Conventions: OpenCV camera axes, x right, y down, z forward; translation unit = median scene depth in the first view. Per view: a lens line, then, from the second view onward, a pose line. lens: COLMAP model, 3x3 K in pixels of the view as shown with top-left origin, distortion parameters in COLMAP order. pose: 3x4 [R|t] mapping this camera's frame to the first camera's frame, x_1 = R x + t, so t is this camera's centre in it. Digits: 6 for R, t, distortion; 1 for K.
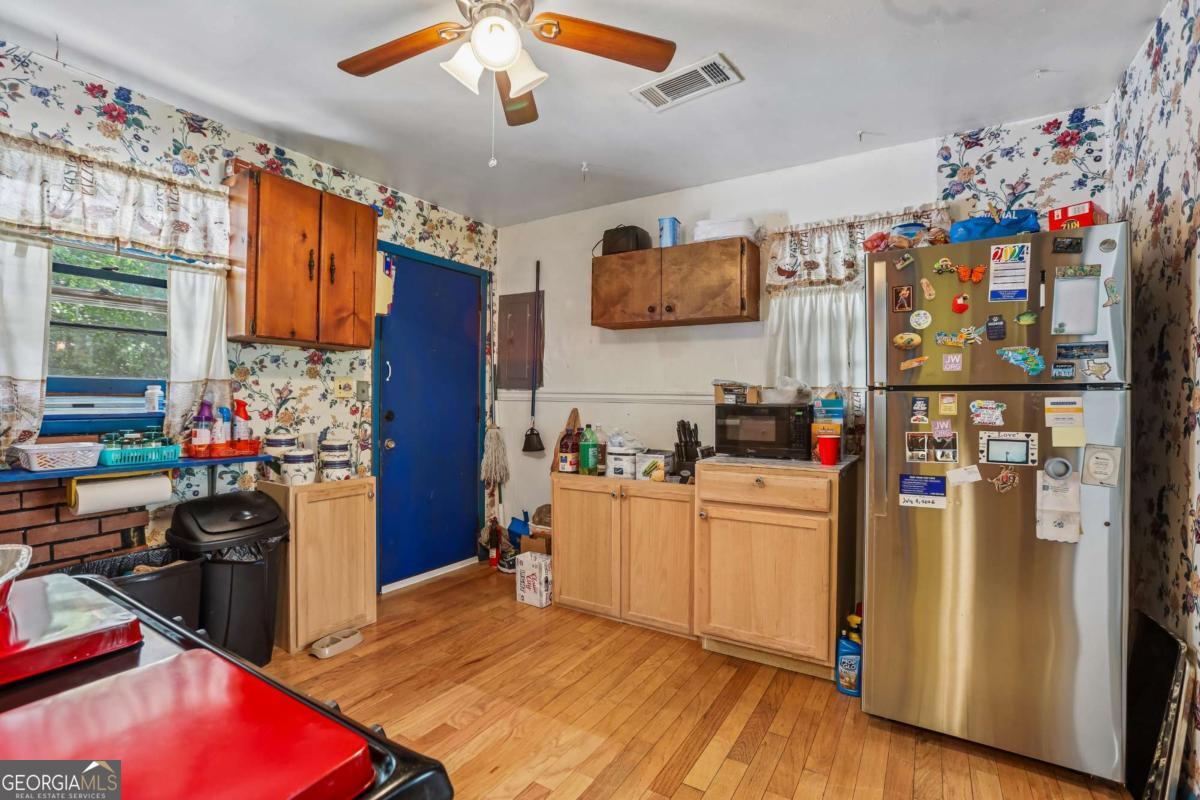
lens RADIAL K [[542.9, 0, 600.0], [0, 542.9, 400.0], [0, 0, 1]] dist [-0.092107, 0.039941]
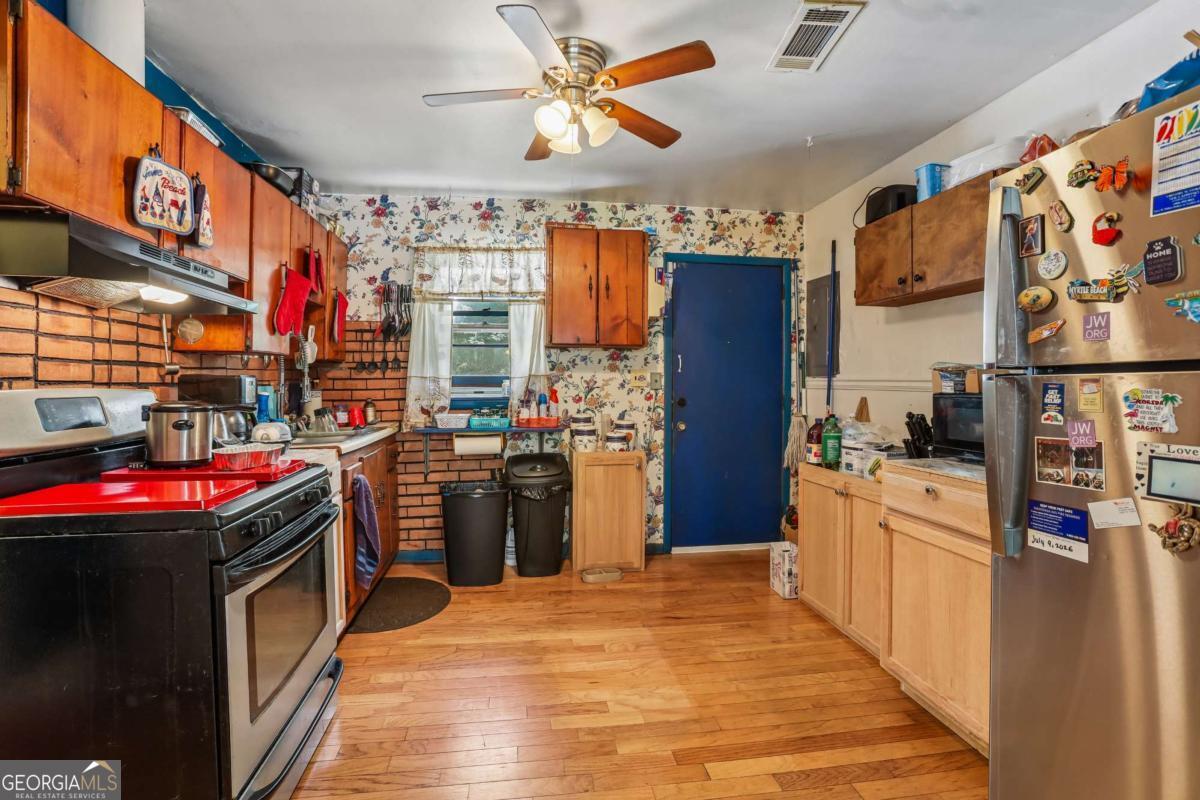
lens RADIAL K [[556.5, 0, 598.0], [0, 556.5, 387.9], [0, 0, 1]] dist [-0.062886, 0.001169]
pose [[0.646895, -0.002392, -0.762575, 0.497316], [0.003083, 0.999995, -0.000521, -0.001248], [0.762573, -0.002014, 0.646900, 0.097392]]
